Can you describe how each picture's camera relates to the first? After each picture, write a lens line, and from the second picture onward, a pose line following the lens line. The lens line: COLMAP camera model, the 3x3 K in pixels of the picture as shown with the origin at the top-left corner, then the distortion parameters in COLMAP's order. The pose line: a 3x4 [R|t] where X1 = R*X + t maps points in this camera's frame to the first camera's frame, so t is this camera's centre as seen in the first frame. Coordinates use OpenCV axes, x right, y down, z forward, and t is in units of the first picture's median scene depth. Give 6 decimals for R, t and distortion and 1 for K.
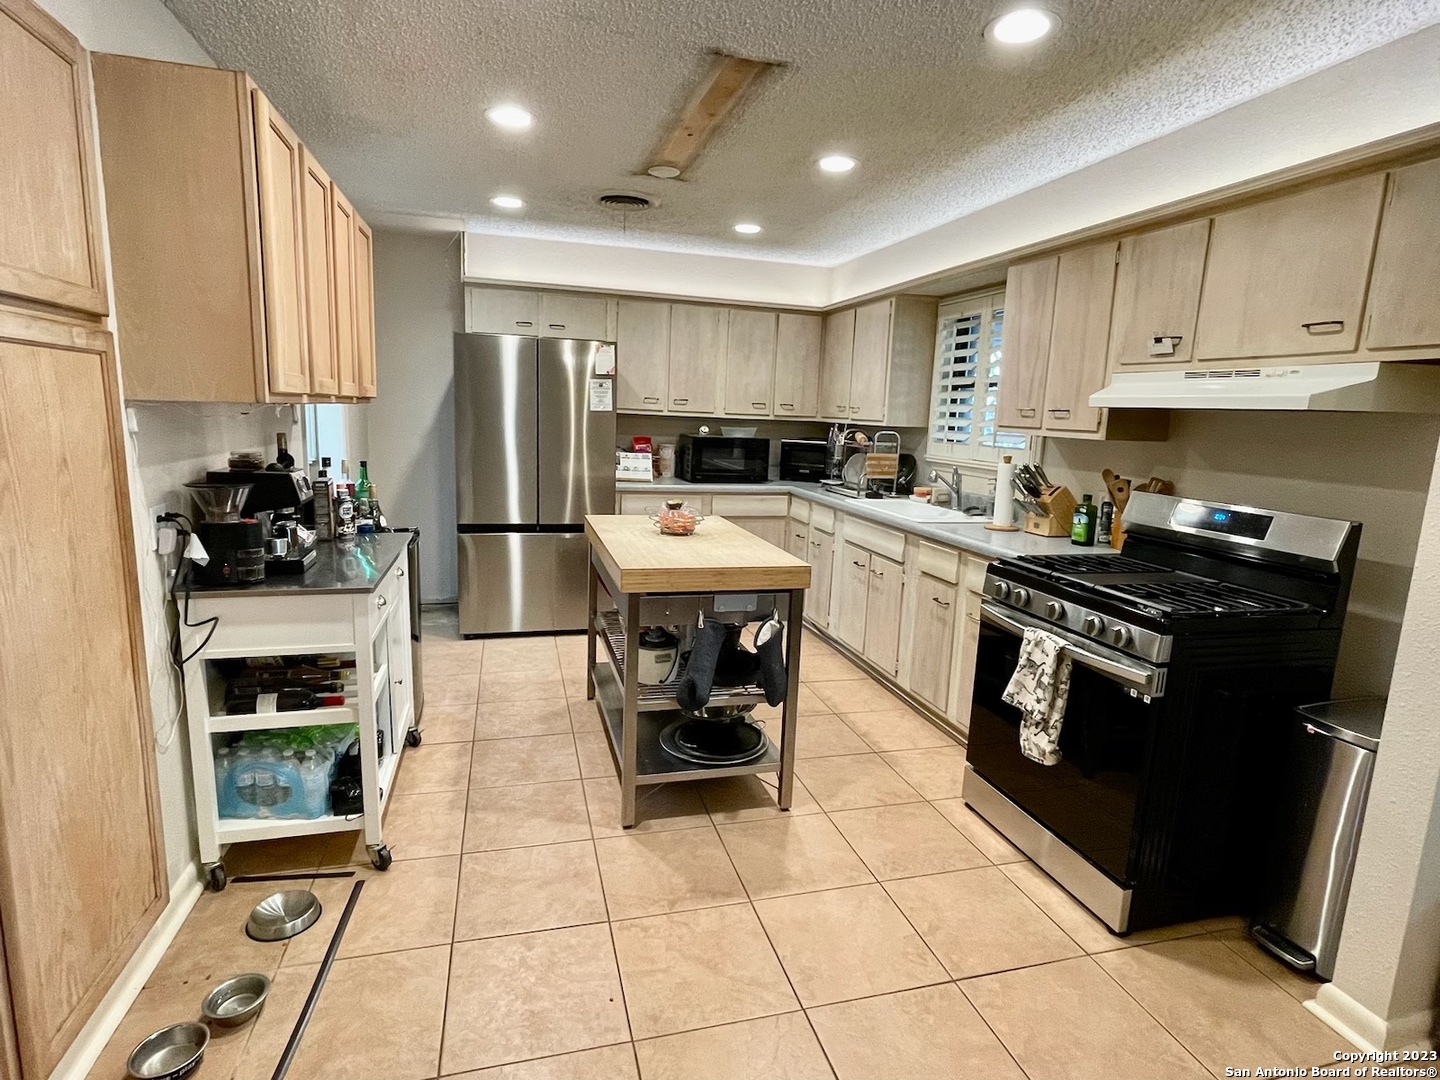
lens RADIAL K [[746.8, 0, 722.3], [0, 746.8, 541.9], [0, 0, 1]] dist [-0.012012, -0.004035]
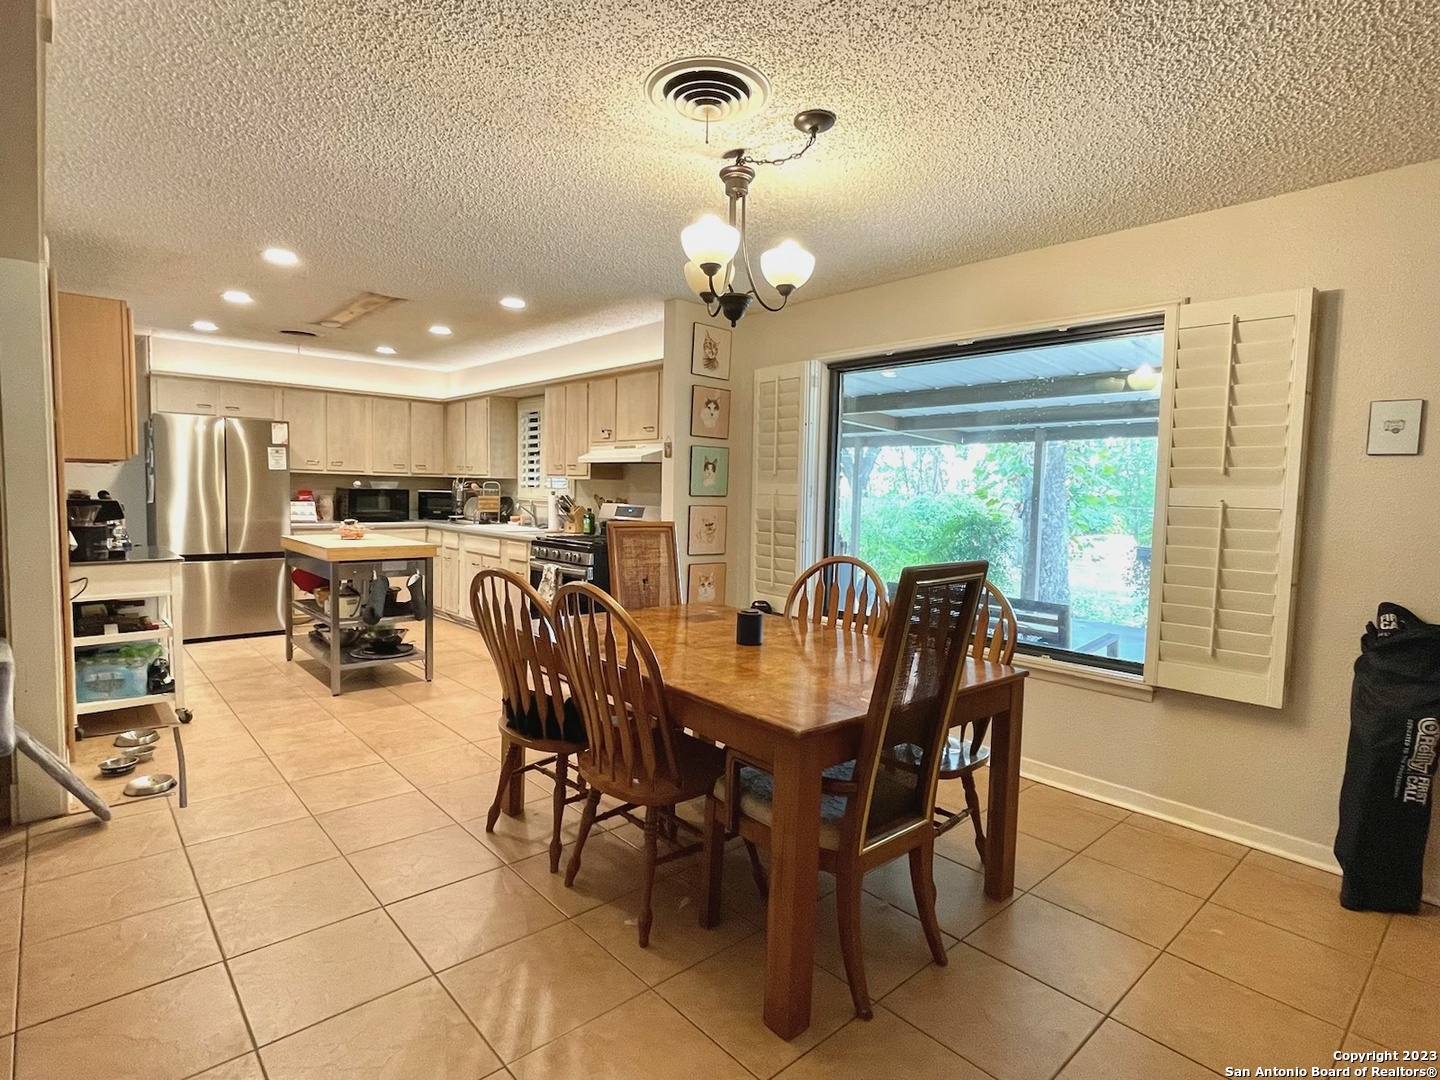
lens RADIAL K [[746.8, 0, 729.5], [0, 746.8, 537.0], [0, 0, 1]] dist [-0.012012, -0.004035]
pose [[0.891565, -0.047530, 0.450392, -0.042135], [0.089619, 0.993328, -0.072578, 0.130845], [-0.443937, 0.105072, 0.889876, -0.622250]]
